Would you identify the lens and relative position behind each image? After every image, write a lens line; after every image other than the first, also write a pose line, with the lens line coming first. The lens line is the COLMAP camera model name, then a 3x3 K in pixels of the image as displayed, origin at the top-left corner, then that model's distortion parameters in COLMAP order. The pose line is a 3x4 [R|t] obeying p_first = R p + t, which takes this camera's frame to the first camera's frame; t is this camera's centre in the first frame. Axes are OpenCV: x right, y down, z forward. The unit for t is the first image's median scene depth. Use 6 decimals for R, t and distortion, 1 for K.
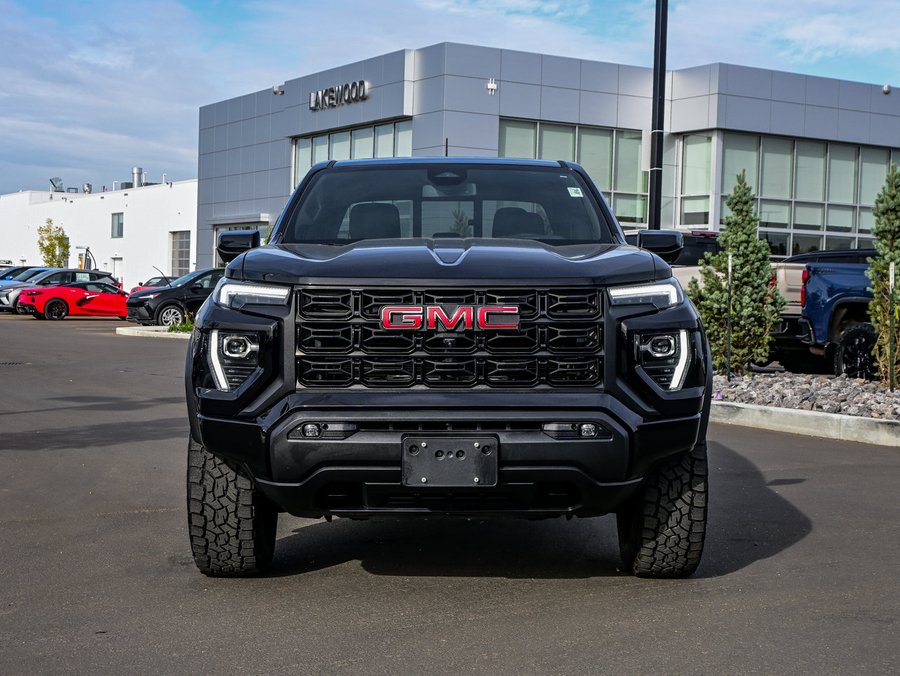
lens RADIAL K [[1489.7, 0, 450.0], [0, 1489.7, 338.0], [0, 0, 1]] dist [-0.067640, -0.028343]
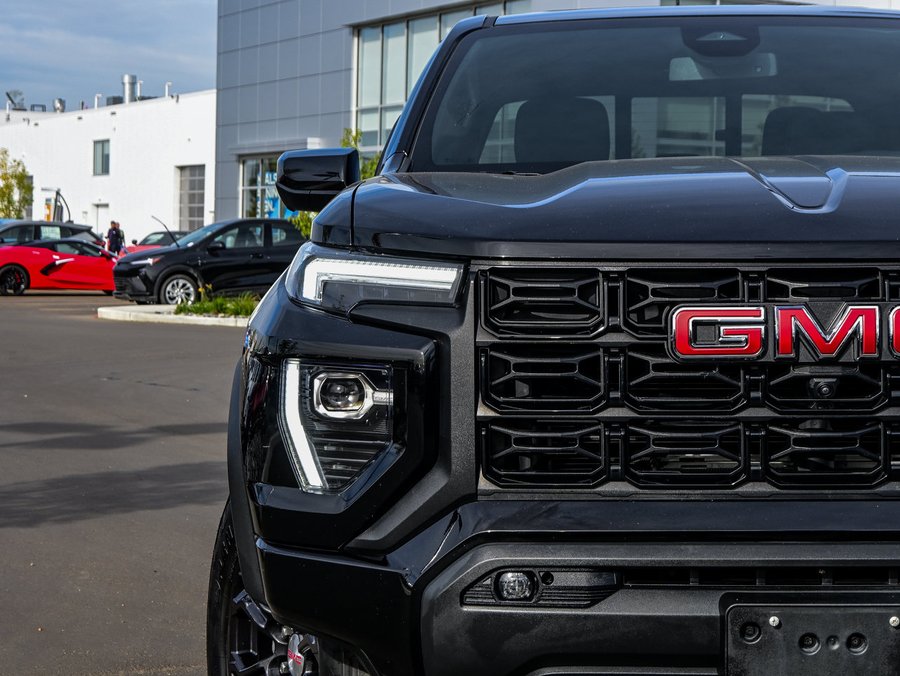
lens RADIAL K [[2115.5, 0, 451.2], [0, 2115.5, 206.4], [0, 0, 1]] dist [-0.165408, 0.212667]
pose [[0.998403, -0.008660, -0.055820, -0.073269], [0.005790, 0.998663, -0.051376, -0.018389], [0.056190, 0.050971, 0.997118, 0.352995]]
